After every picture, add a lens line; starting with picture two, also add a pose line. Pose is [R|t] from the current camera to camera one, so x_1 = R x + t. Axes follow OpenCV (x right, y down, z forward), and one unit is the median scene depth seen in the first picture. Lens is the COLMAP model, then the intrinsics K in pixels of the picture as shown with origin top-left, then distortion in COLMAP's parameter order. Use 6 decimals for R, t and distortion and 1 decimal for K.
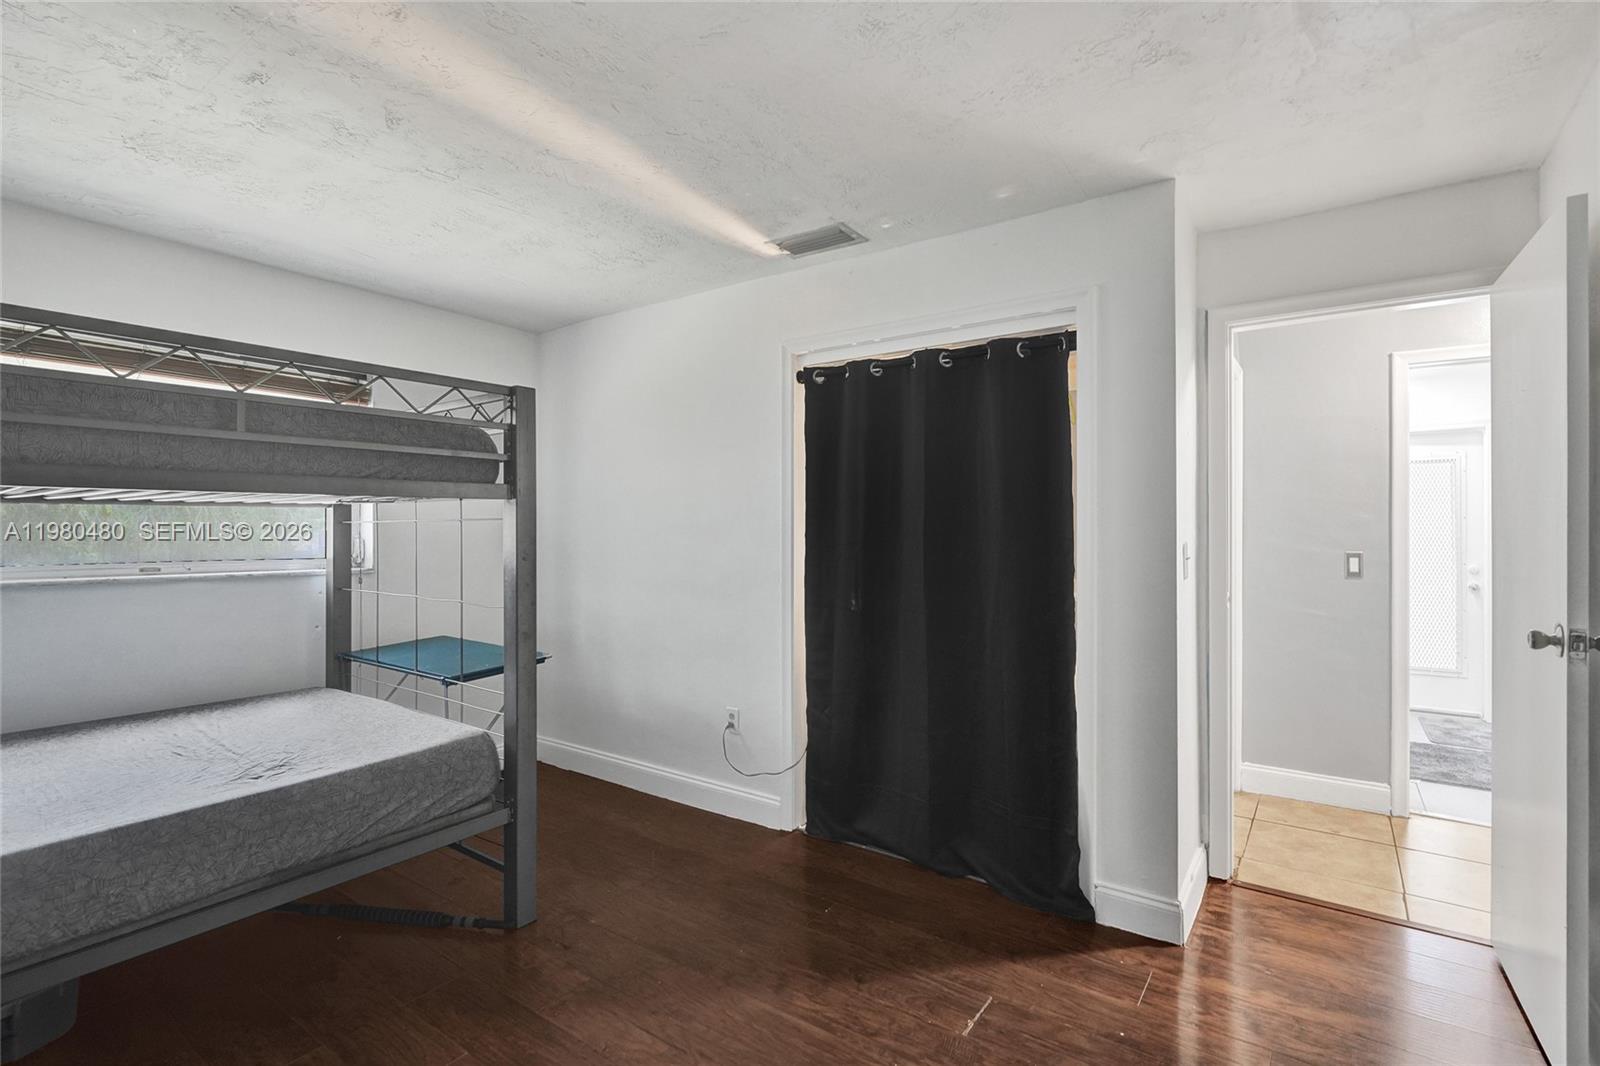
lens RADIAL K [[749.7, 0, 800.0], [0, 749.7, 533.0], [0, 0, 1]] dist [-0.000199, 0.000126]
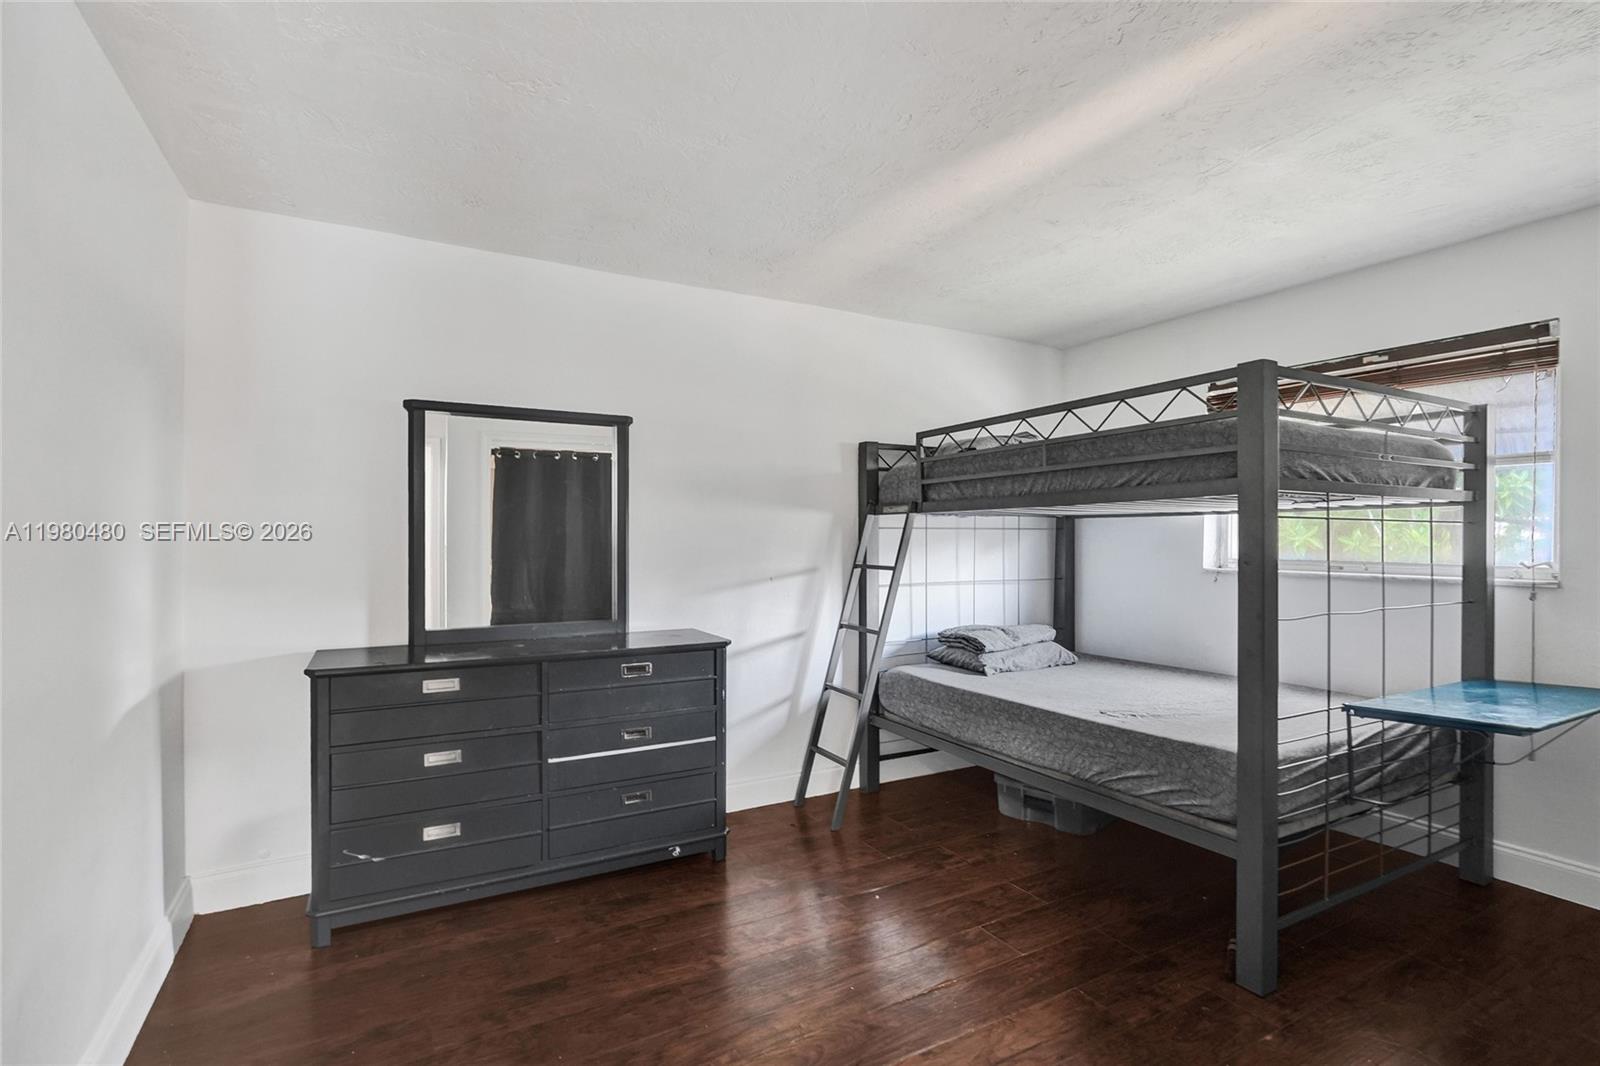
lens RADIAL K [[761.3, 0, 798.6], [0, 761.3, 540.0], [0, 0, 1]] dist [-0.001885, 0.000215]
pose [[-0.411499, -0.000234, -0.911410, 0.706027], [-0.003800, 0.999992, 0.001459, 0.010835], [0.911402, 0.004064, -0.411497, 0.985148]]
